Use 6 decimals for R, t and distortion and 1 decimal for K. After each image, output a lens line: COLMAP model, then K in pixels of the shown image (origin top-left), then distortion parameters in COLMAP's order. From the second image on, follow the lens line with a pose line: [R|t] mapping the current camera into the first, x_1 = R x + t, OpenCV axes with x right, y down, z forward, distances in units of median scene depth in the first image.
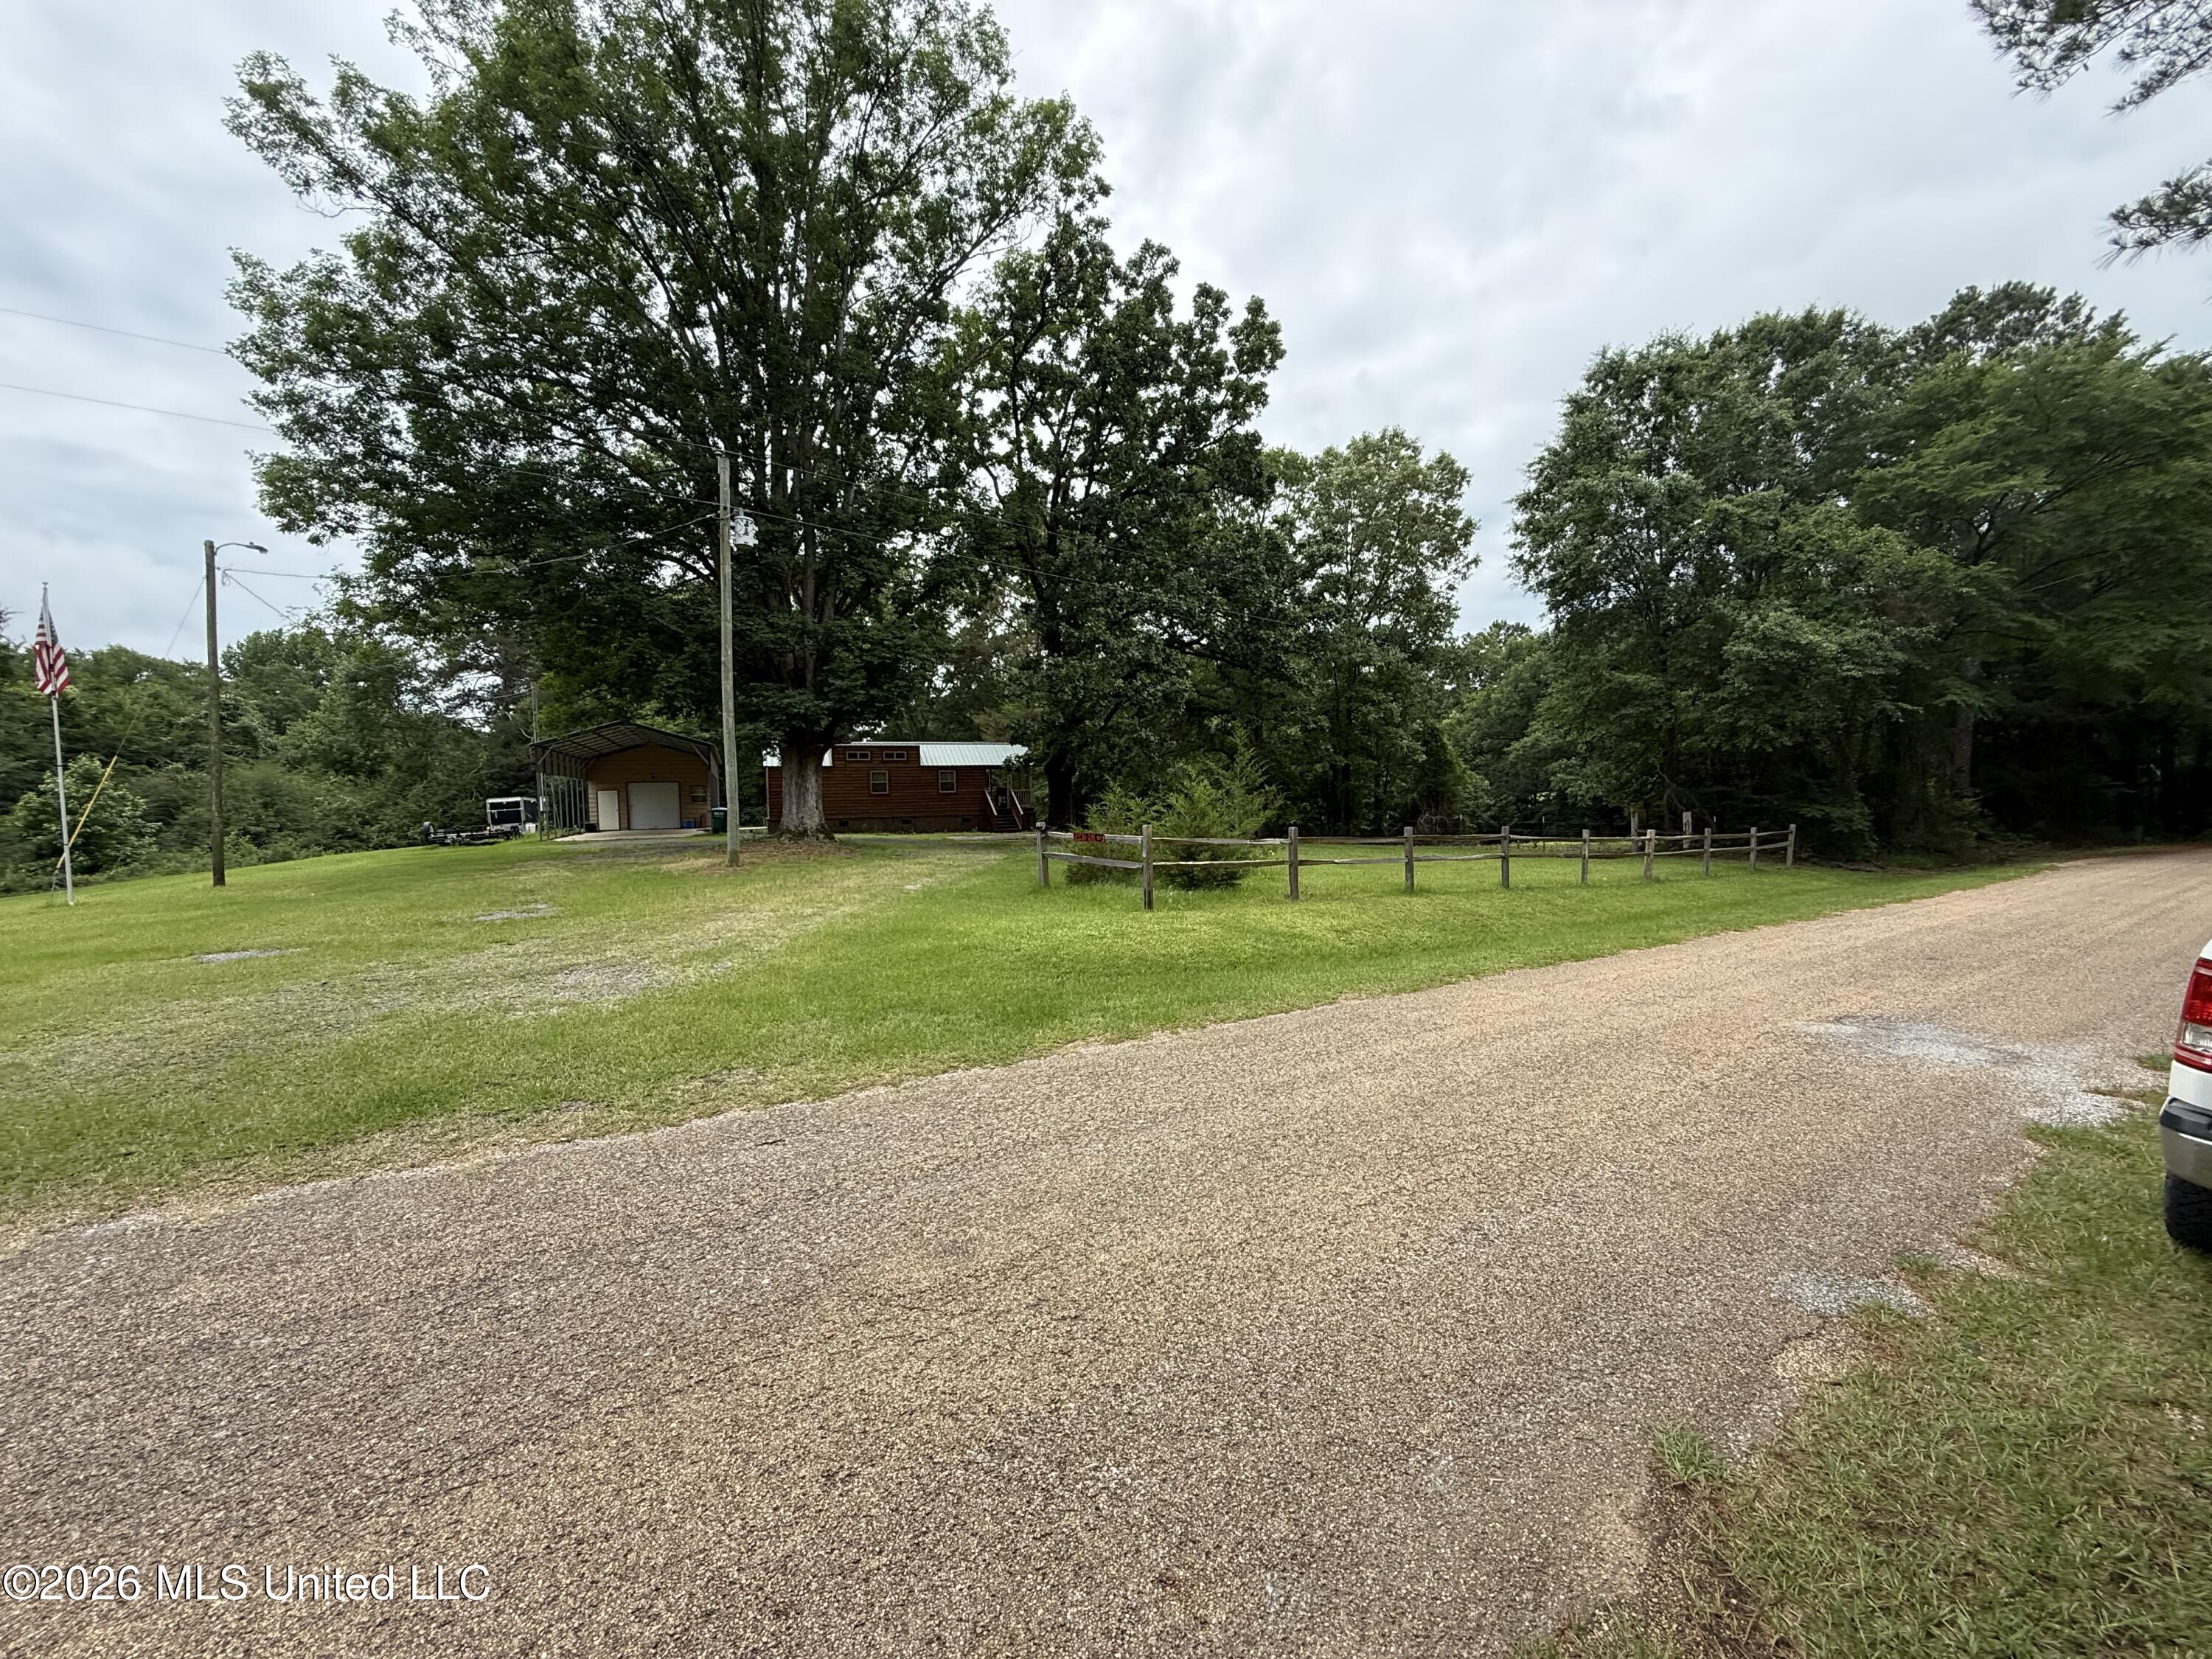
lens RADIAL K [[879.0, 0, 1105.9], [0, 879.0, 830.3], [0, 0, 1]] dist [-0.002576, 0.000311]
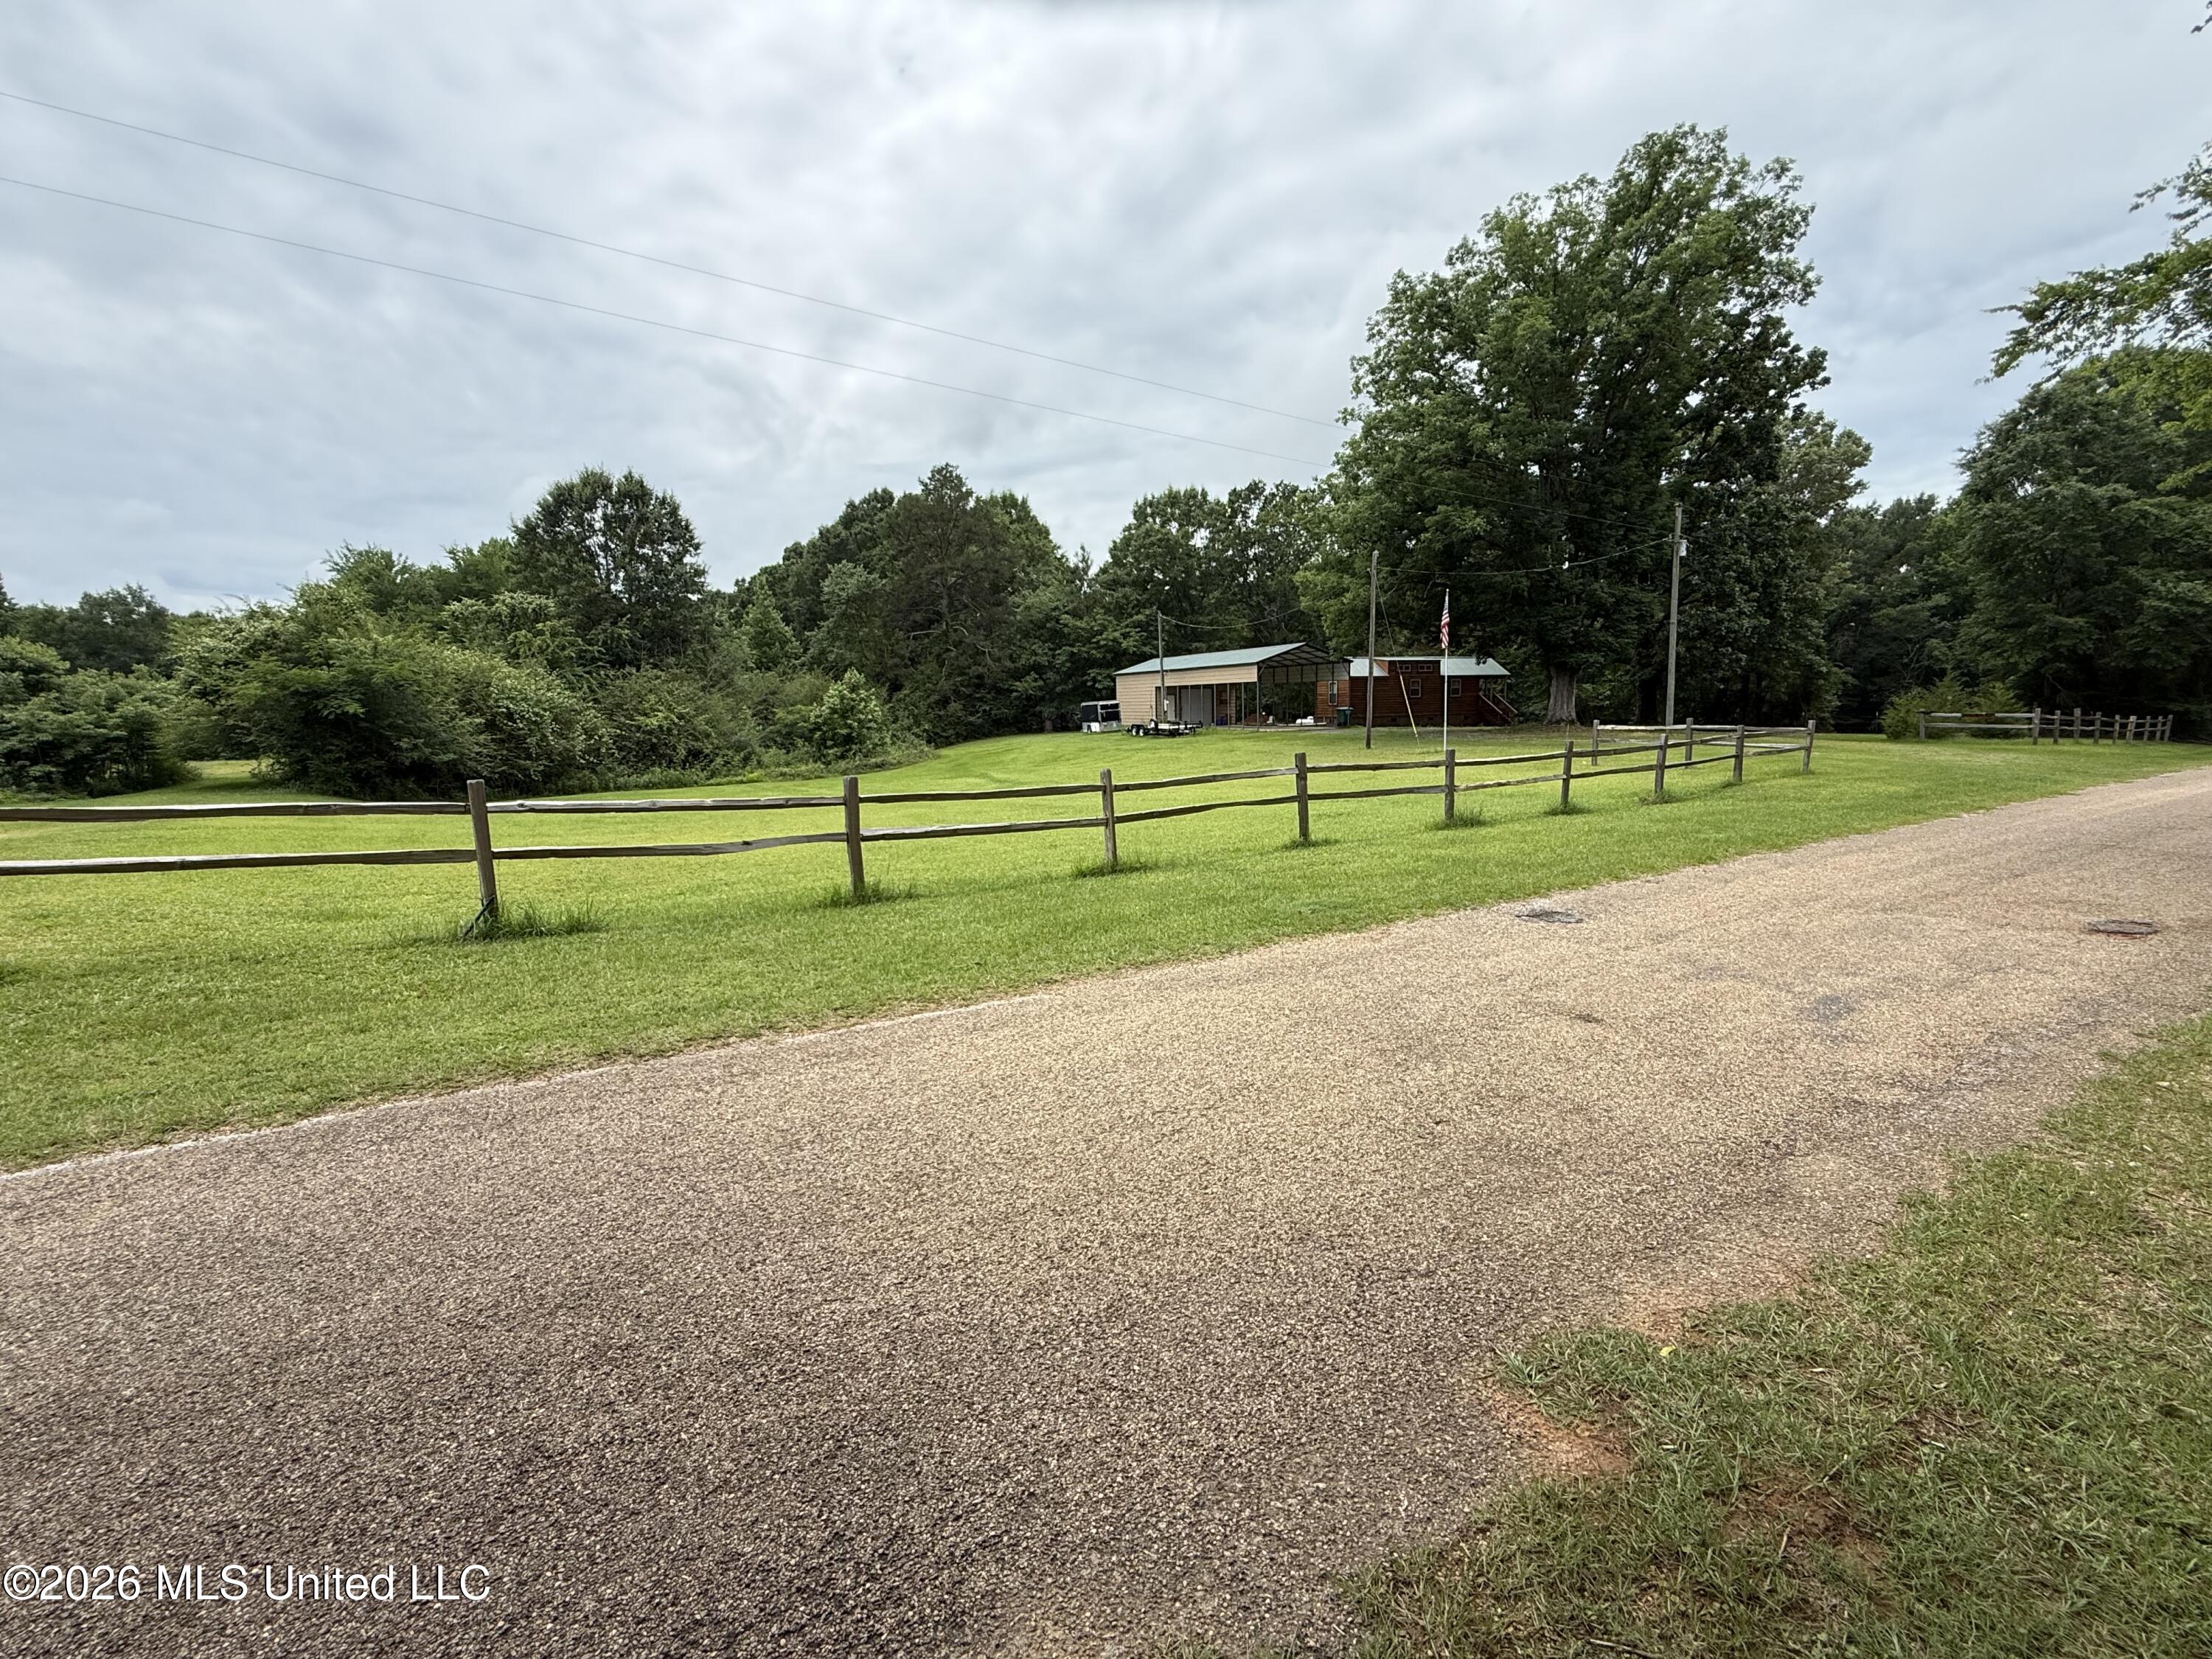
lens RADIAL K [[1058.3, 0, 1106.0], [0, 1058.3, 830.4], [0, 0, 1]] dist [0.014806, -0.000485]
pose [[0.995862, -0.017657, 0.089142, -1.488745], [0.009866, 0.996151, 0.087092, 0.021669], [-0.090337, -0.085852, 0.992204, -0.892265]]
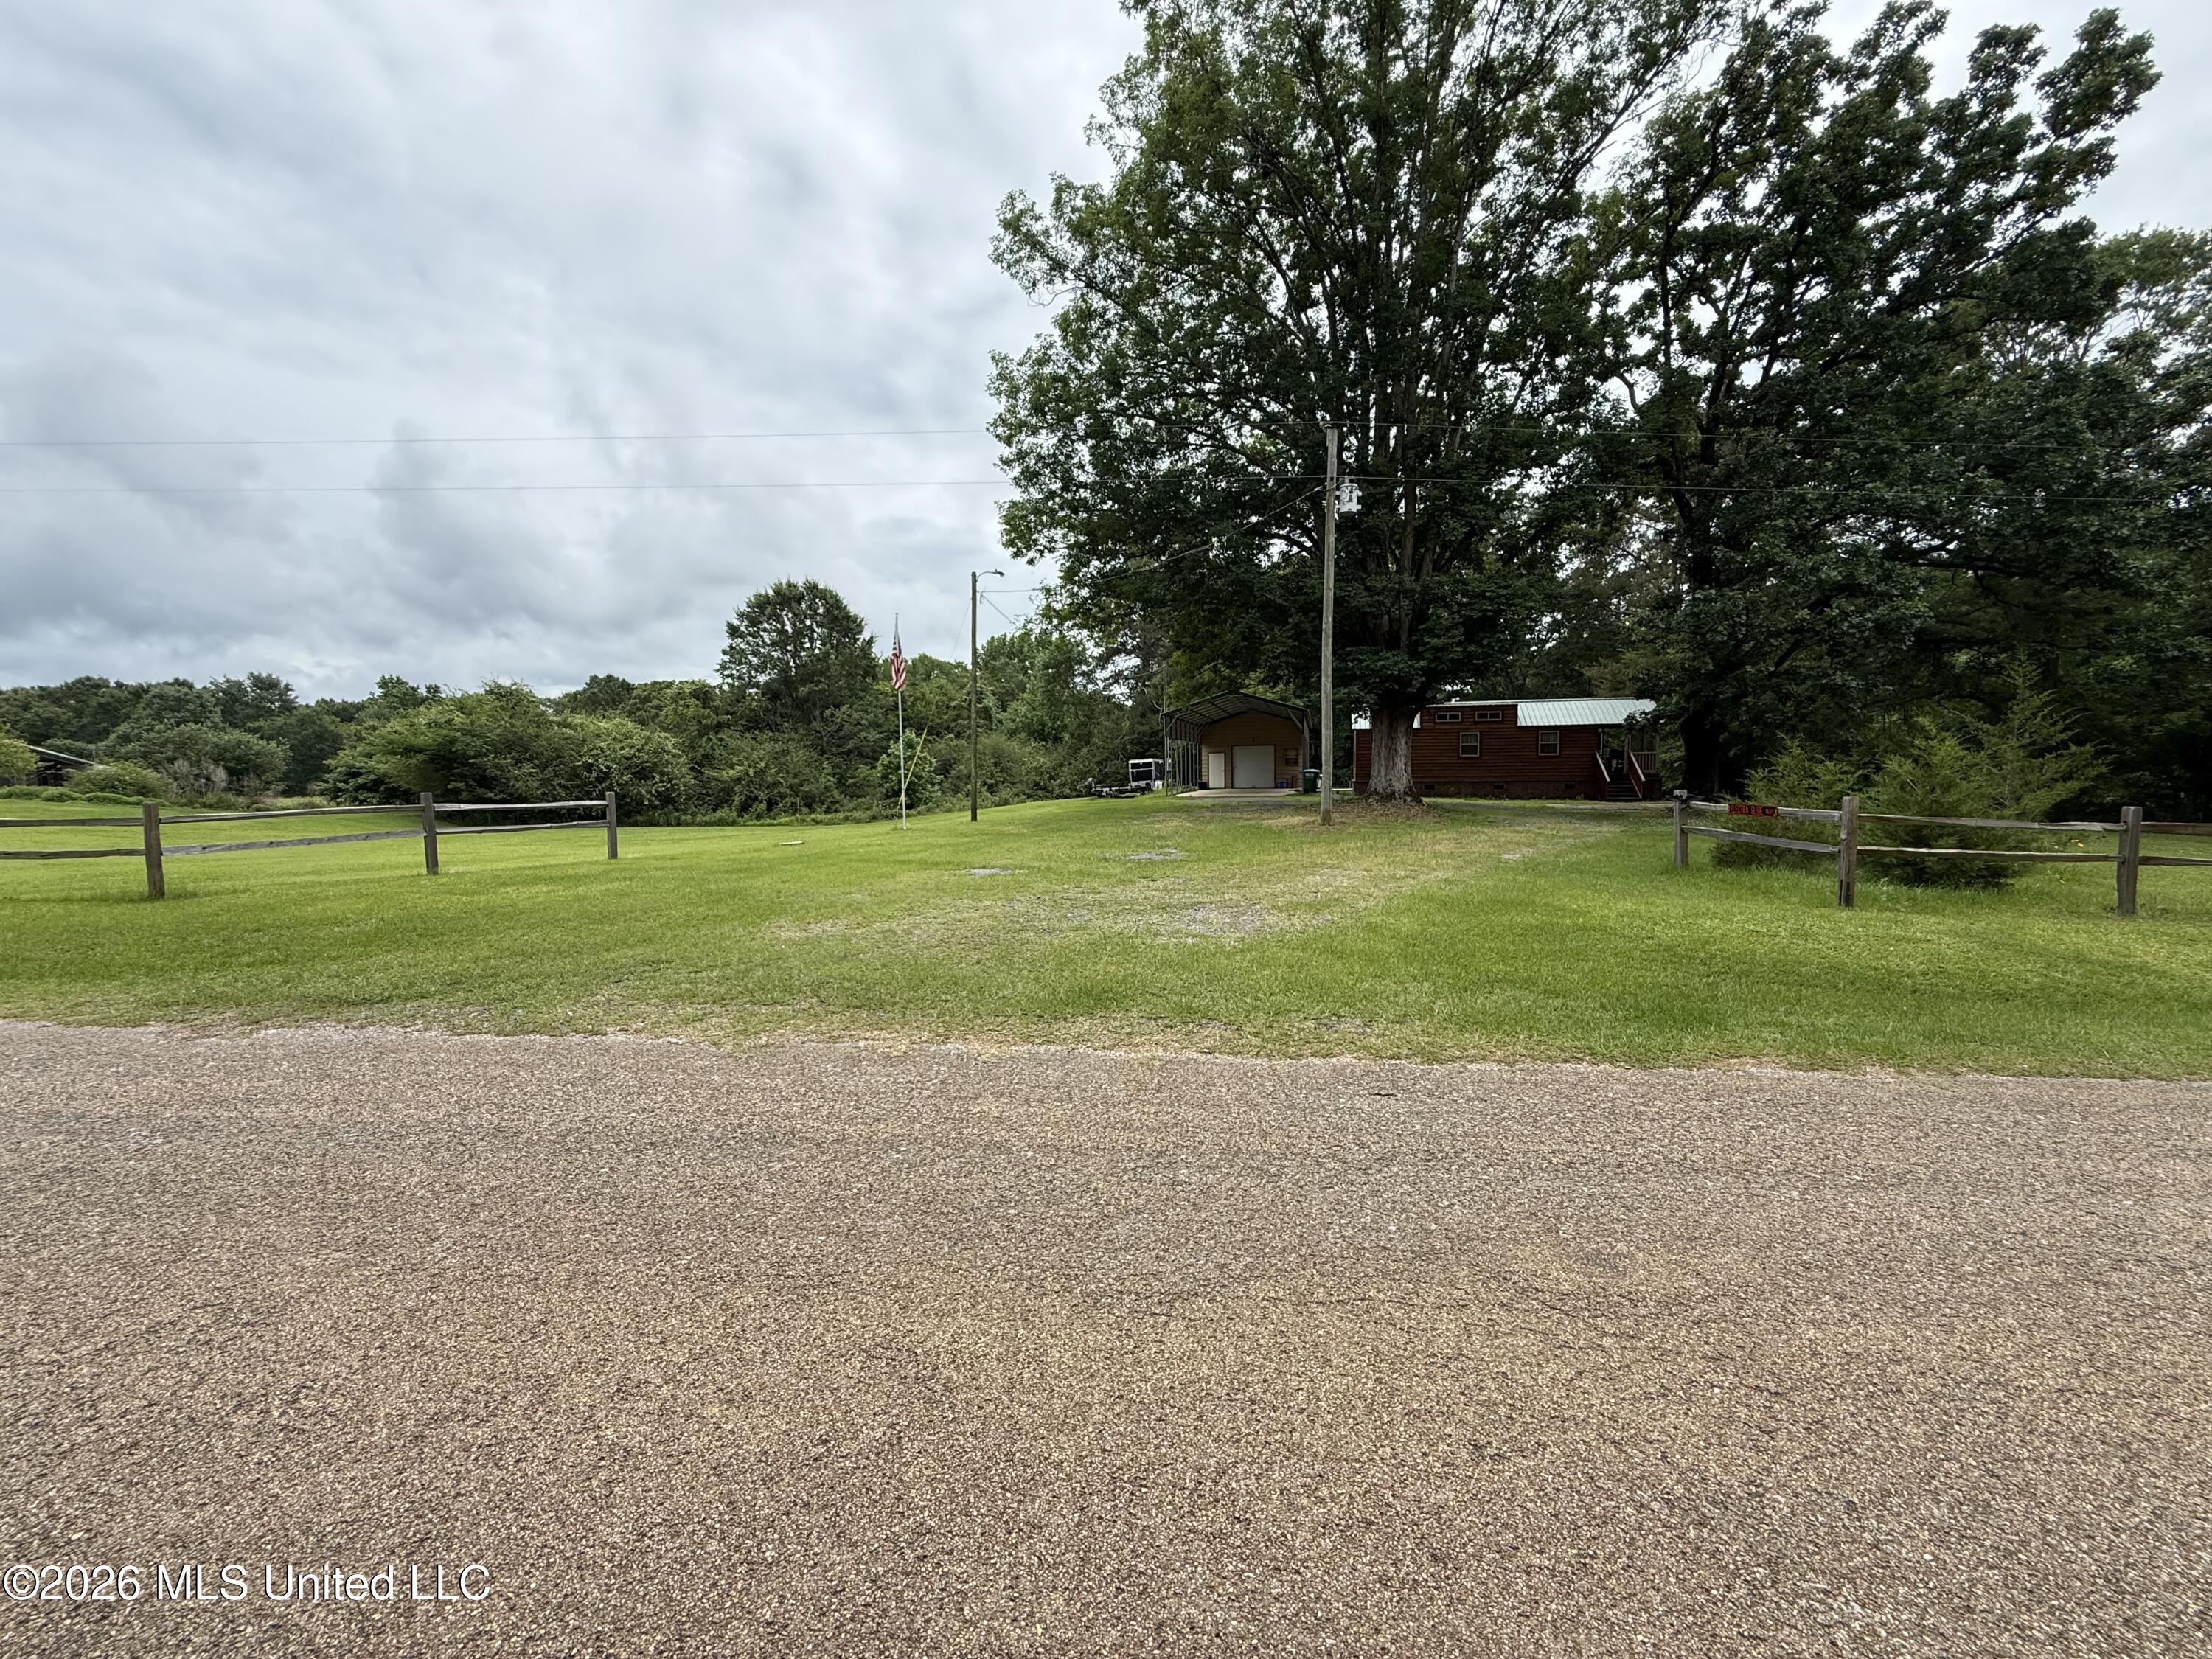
lens RADIAL K [[879.0, 0, 1097.9], [0, 879.0, 829.0], [0, 0, 1]] dist [-0.002576, 0.000311]
pose [[0.800747, 0.050848, -0.596840, -0.014363], [-0.026804, 0.998434, 0.049100, 0.001476], [0.598403, -0.023319, 0.800856, -0.003036]]
